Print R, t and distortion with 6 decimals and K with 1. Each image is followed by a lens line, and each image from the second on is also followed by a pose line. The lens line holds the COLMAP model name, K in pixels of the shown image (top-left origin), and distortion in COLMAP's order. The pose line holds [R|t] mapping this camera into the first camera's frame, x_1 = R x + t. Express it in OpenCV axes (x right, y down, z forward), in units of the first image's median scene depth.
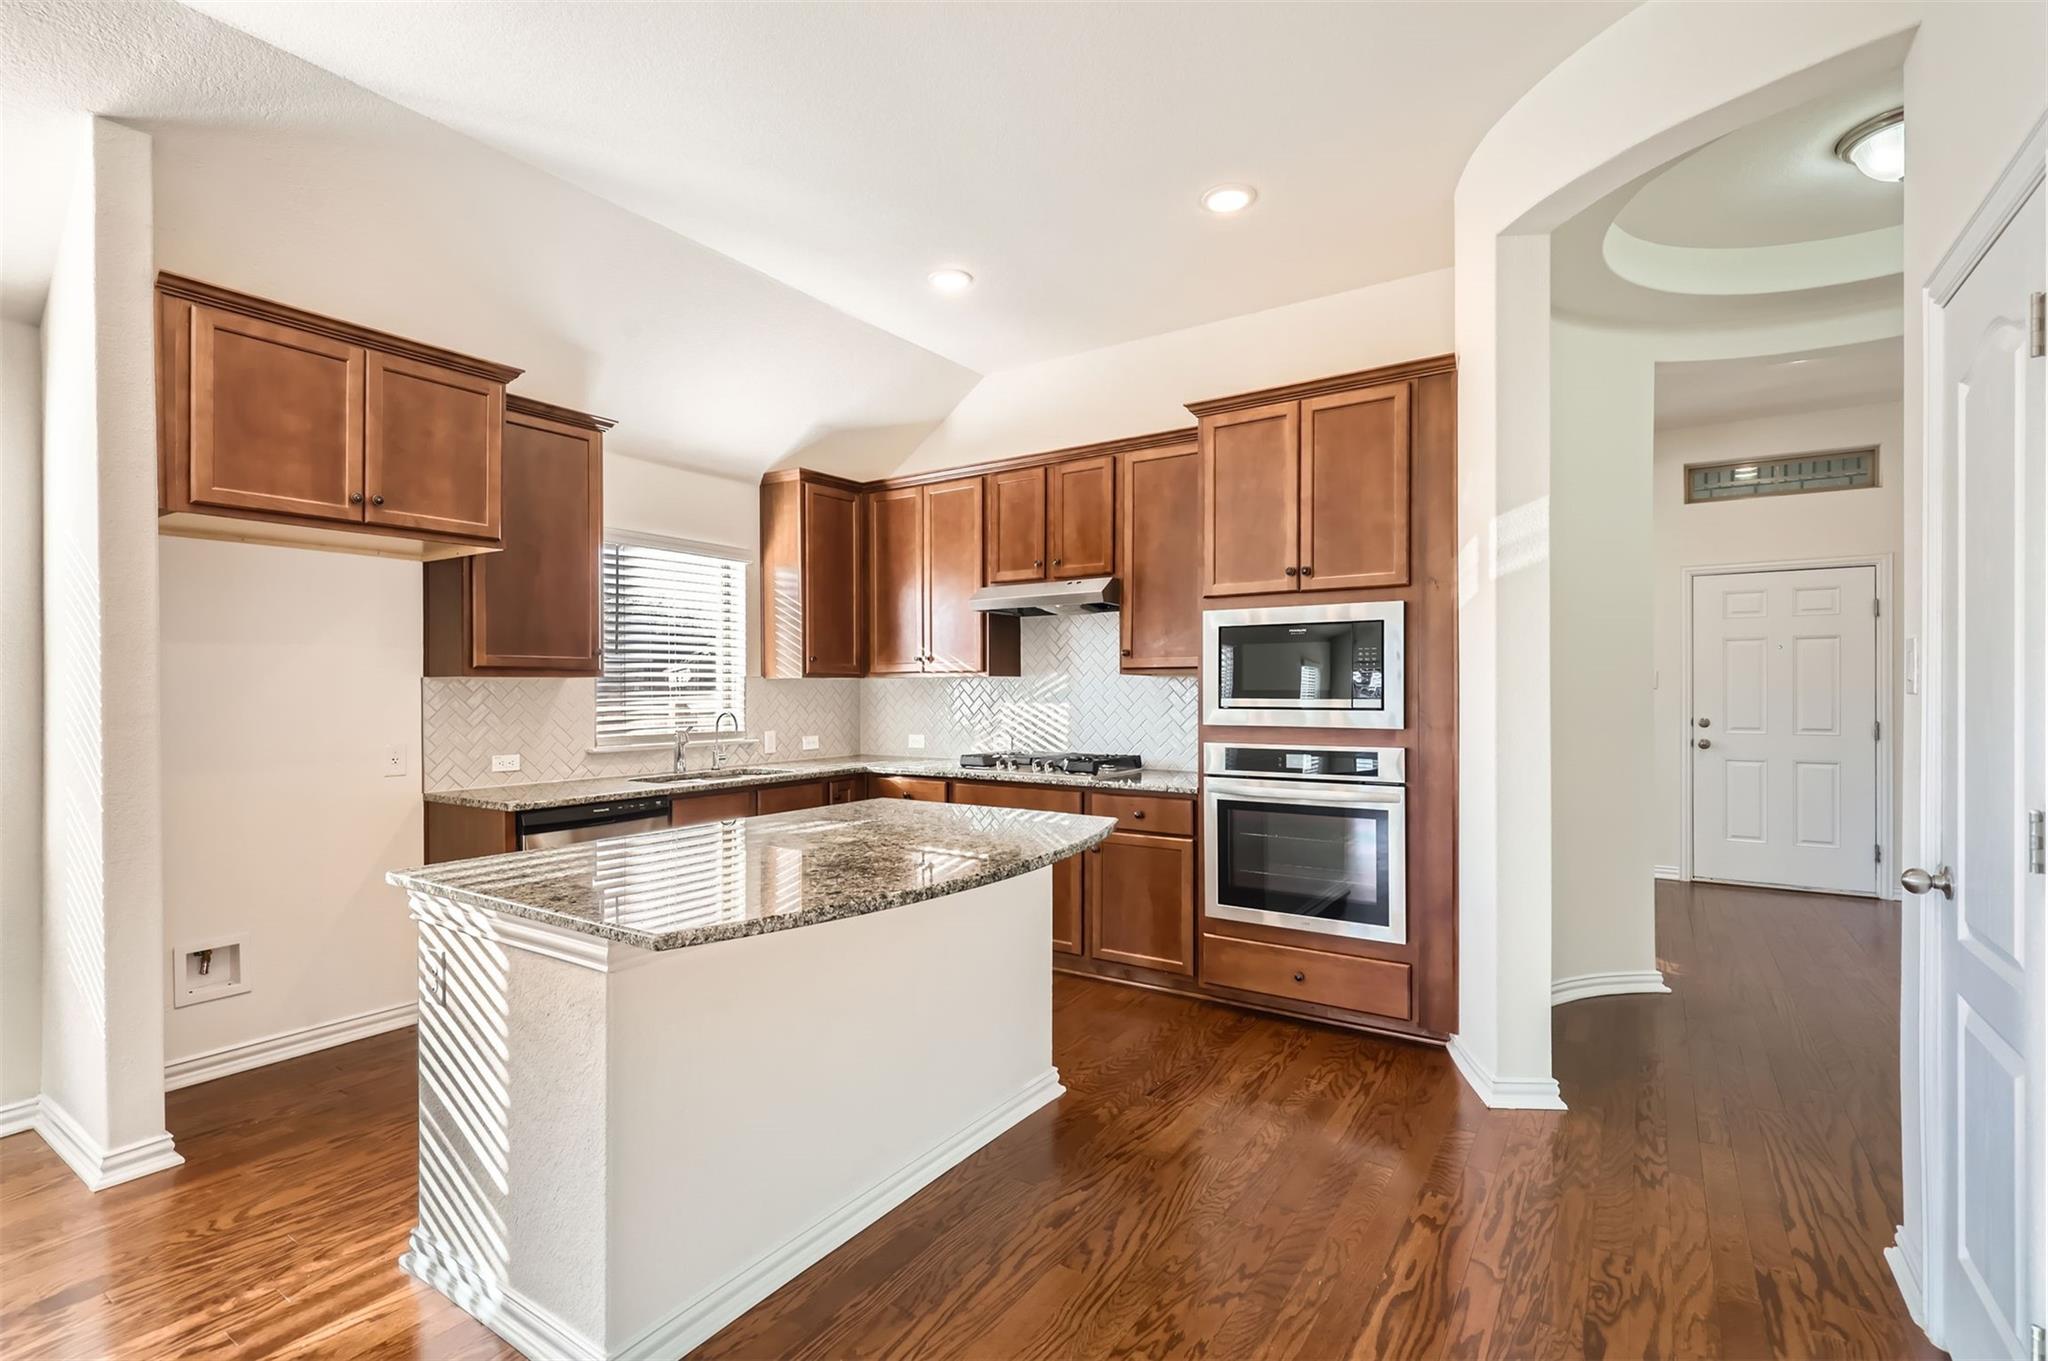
lens RADIAL K [[934.5, 0, 1020.7], [0, 934.5, 683.1], [0, 0, 1]] dist [0.003987, -0.001174]
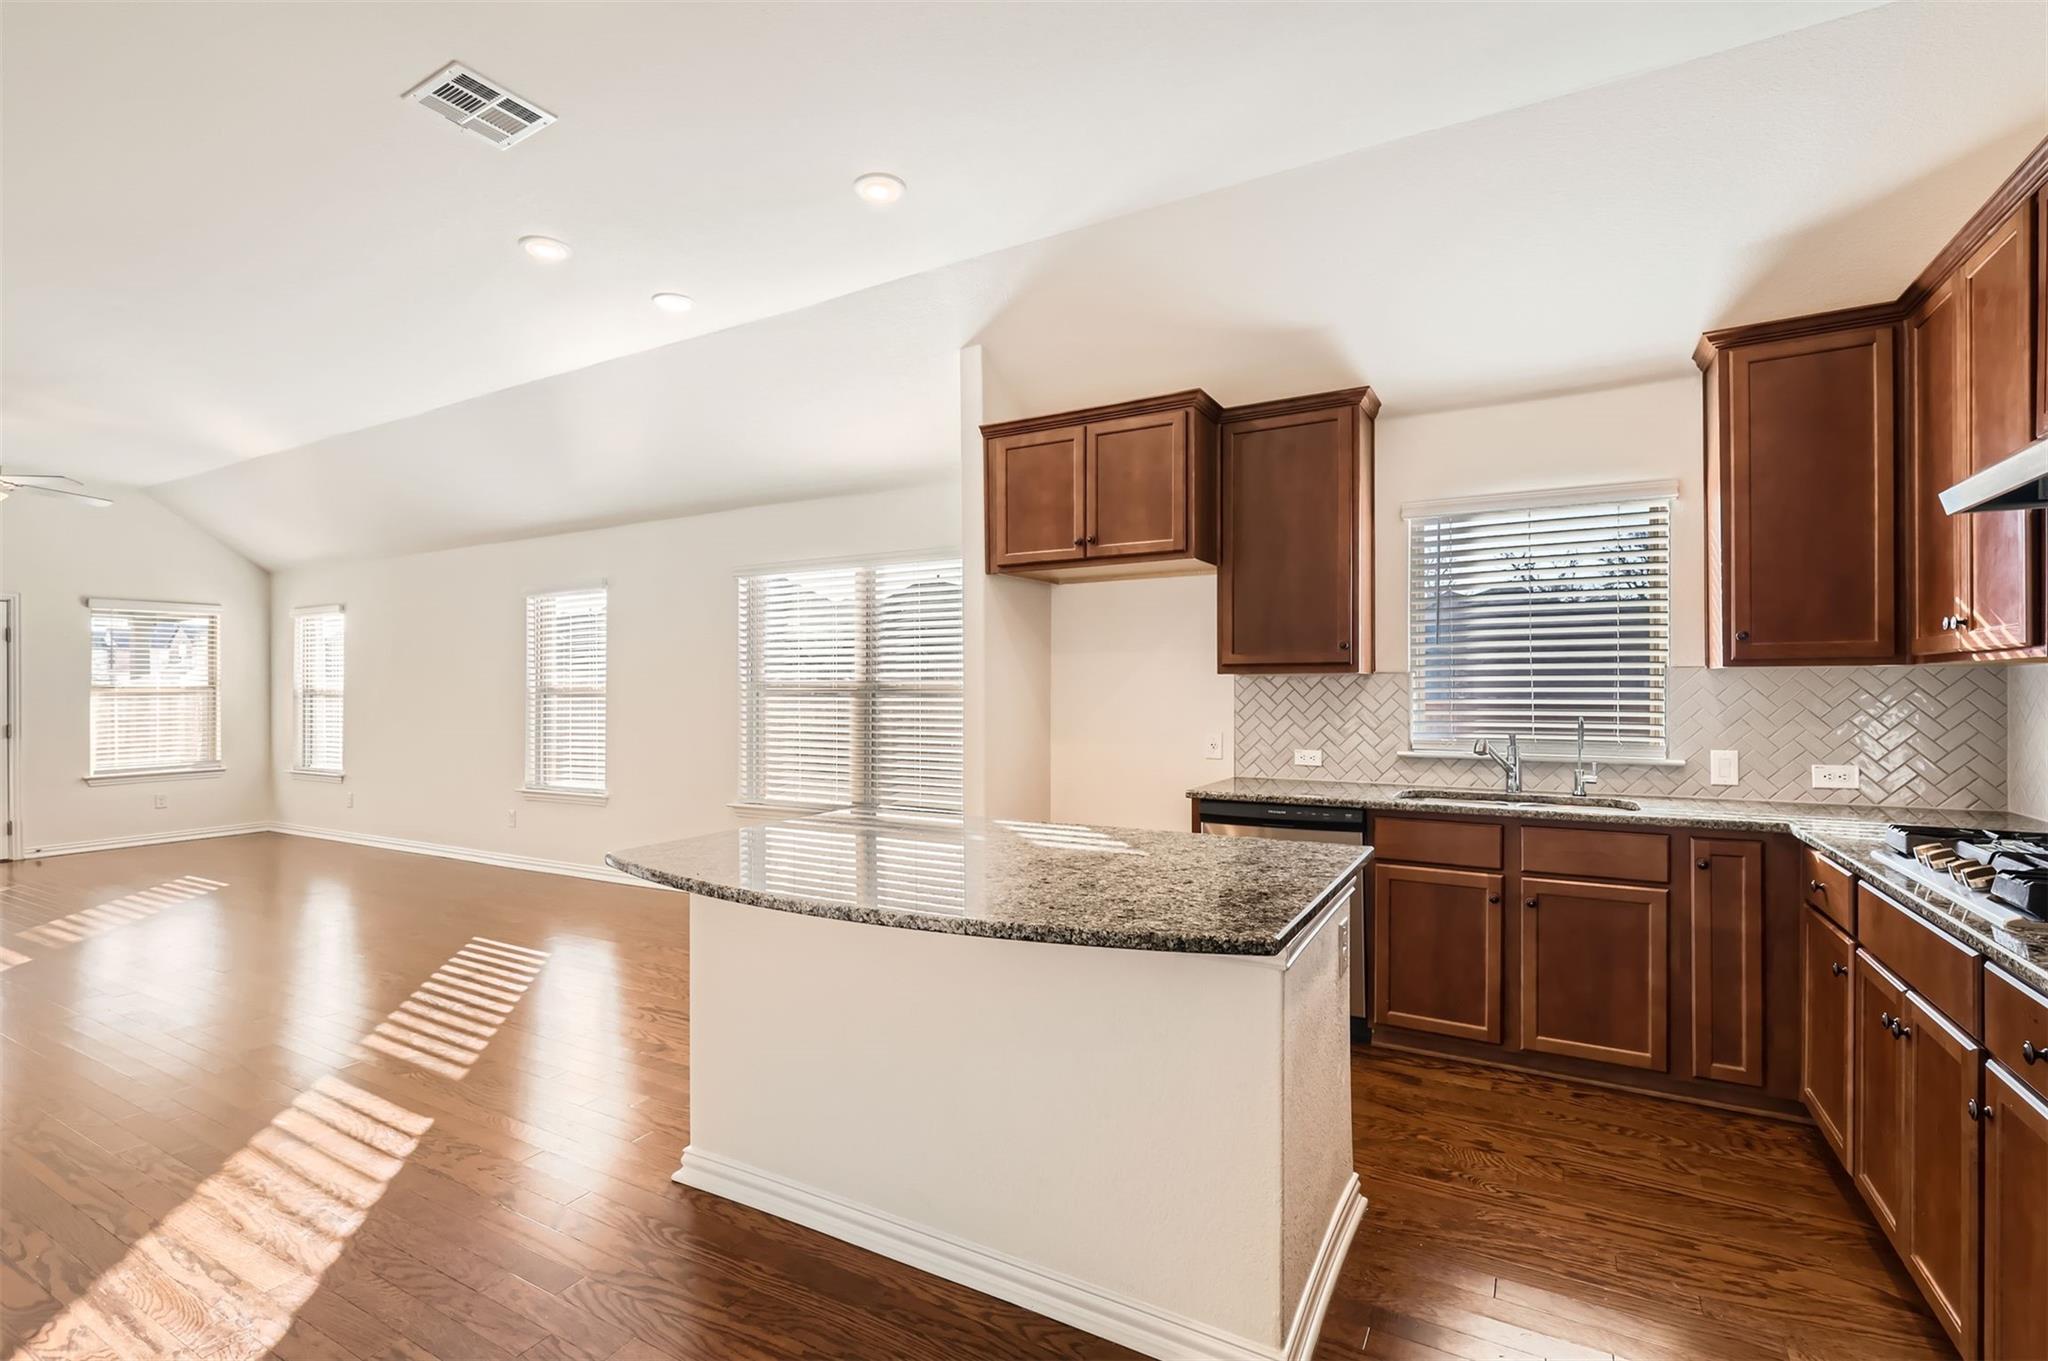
lens RADIAL K [[934.5, 0, 1014.2], [0, 934.5, 690.0], [0, 0, 1]] dist [0.003987, -0.001174]
pose [[0.061985, 0.006479, -0.998056, 0.480347], [0.006813, 0.999953, 0.006914, 0.002334], [0.998054, -0.007228, 0.061938, 0.659264]]
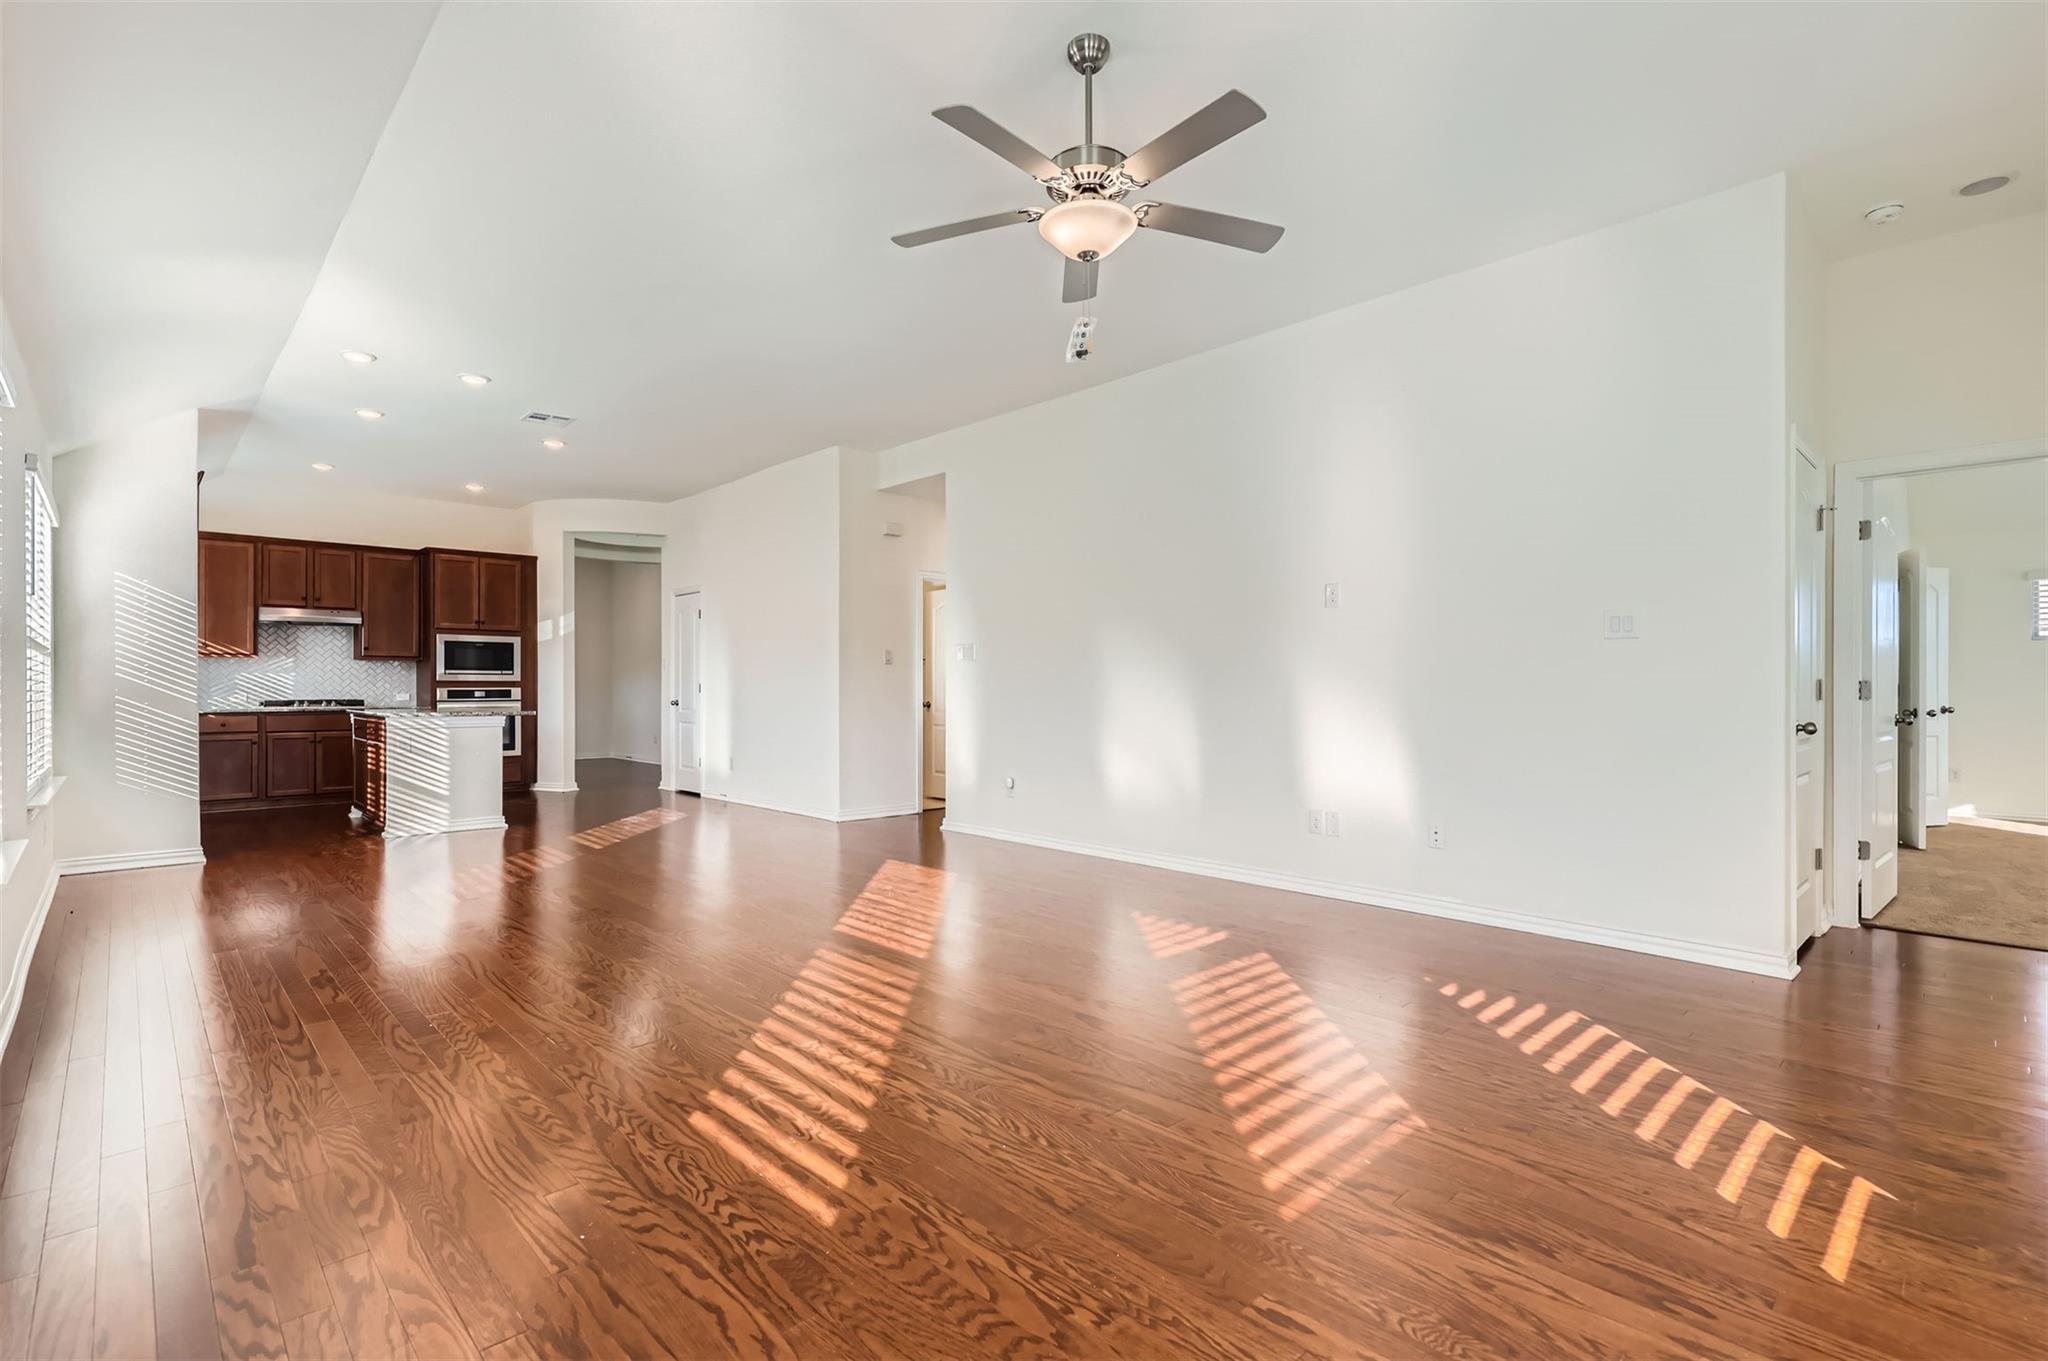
lens RADIAL K [[934.5, 0, 1016.5], [0, 934.5, 682.6], [0, 0, 1]] dist [0.003987, -0.001174]
pose [[0.220365, 0.006604, 0.975395, -1.931130], [-0.006052, 0.999967, -0.005402, 0.055736], [-0.975399, -0.004713, 0.220398, -1.058872]]
